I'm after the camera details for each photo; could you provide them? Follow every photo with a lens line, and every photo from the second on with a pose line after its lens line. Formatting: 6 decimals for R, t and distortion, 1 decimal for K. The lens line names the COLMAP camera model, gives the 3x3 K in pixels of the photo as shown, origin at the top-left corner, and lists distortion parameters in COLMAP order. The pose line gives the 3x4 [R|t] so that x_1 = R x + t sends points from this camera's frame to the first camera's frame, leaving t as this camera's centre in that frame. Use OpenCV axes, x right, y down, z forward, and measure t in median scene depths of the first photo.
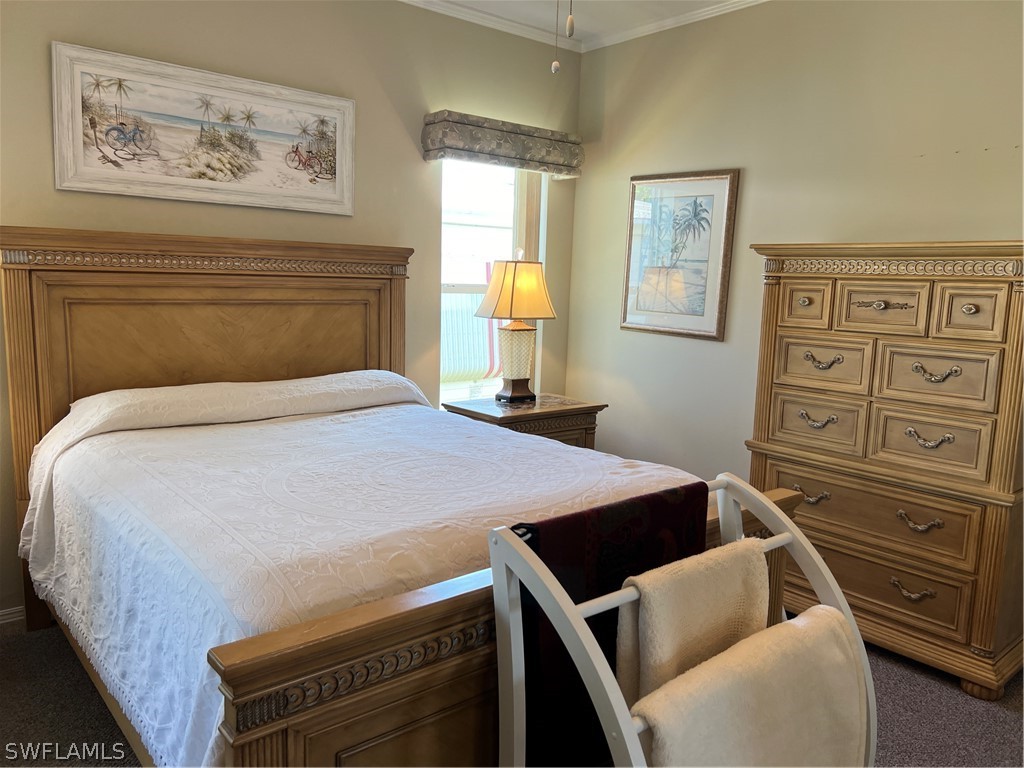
lens RADIAL K [[783.0, 0, 516.1], [0, 783.0, 377.3], [0, 0, 1]] dist [0.064831, -0.065923]
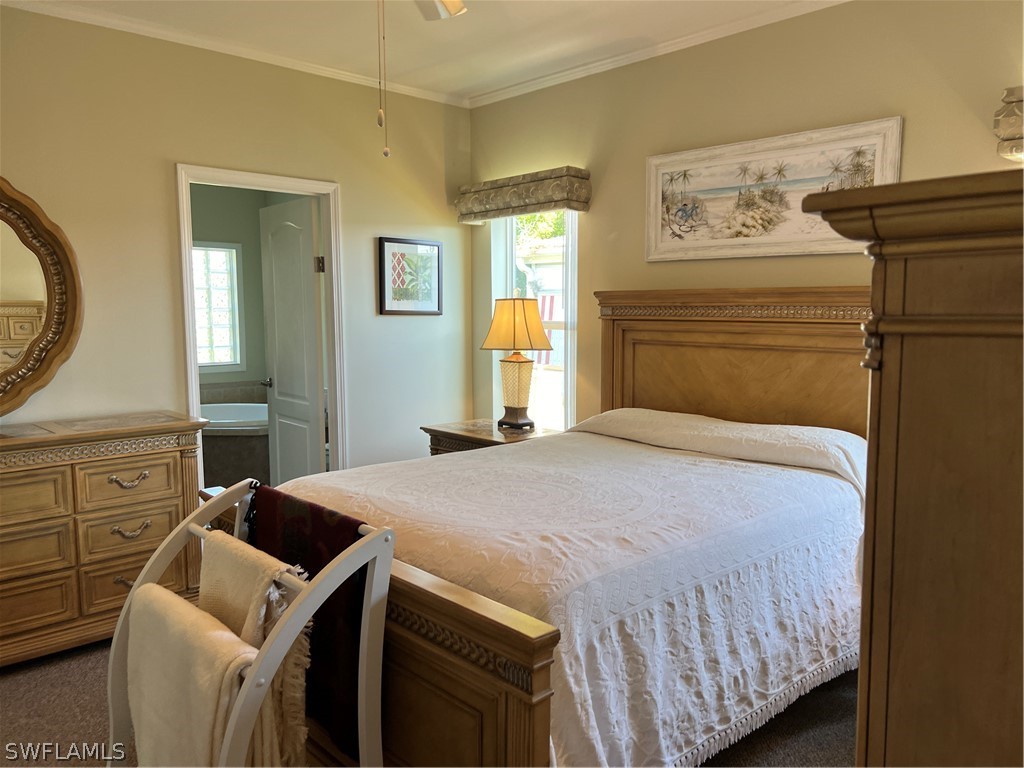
lens RADIAL K [[770.3, 0, 510.7], [0, 770.3, 383.6], [0, 0, 1]] dist [0.038041, -0.076870]
pose [[0.043872, 0.072962, -0.996369, 0.702666], [-0.130096, 0.989254, 0.066713, -0.075928], [0.990530, 0.126697, 0.052893, 0.648570]]
